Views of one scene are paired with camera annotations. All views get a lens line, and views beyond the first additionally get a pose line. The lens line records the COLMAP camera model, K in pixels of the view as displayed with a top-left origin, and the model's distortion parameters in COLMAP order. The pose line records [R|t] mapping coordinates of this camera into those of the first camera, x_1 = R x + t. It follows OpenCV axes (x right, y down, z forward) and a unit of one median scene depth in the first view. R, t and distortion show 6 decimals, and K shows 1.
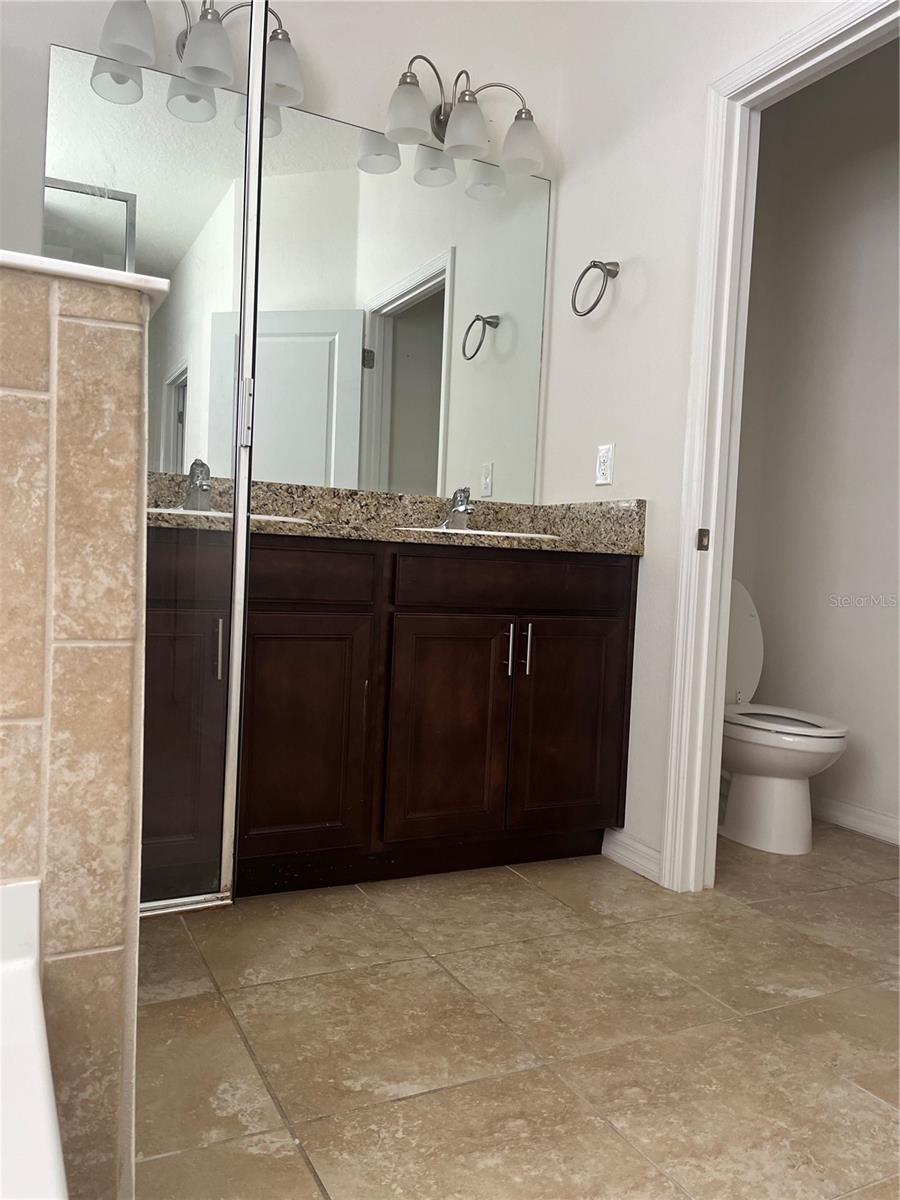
lens RADIAL K [[917.3, 0, 447.0], [0, 917.3, 607.5], [0, 0, 1]] dist [0.060065, -0.075080]
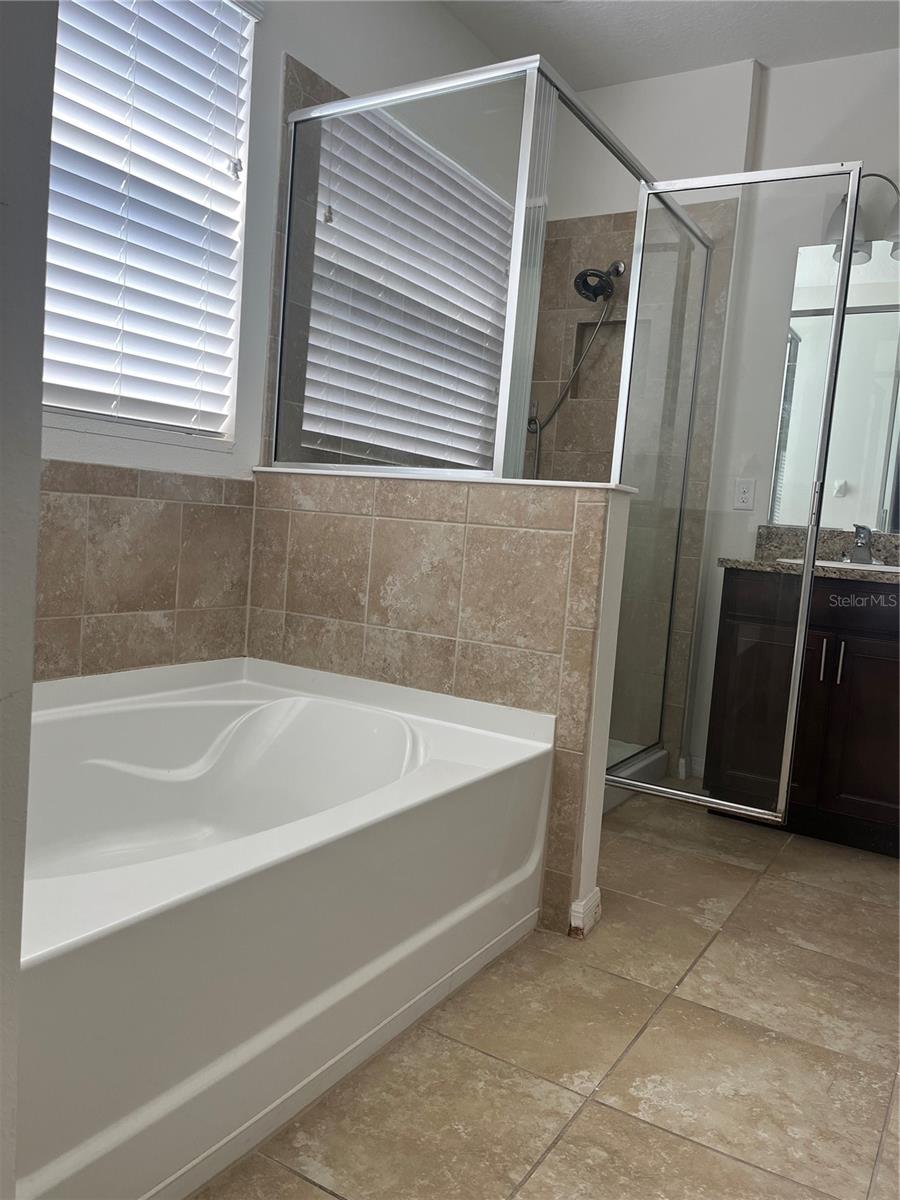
lens RADIAL K [[917.3, 0, 450.7], [0, 917.3, 598.0], [0, 0, 1]] dist [0.060065, -0.075080]
pose [[0.533578, 0.074031, -0.842505, 1.529079], [-0.098229, 0.994845, 0.025207, -0.071863], [0.840027, 0.069309, 0.538099, -0.650153]]
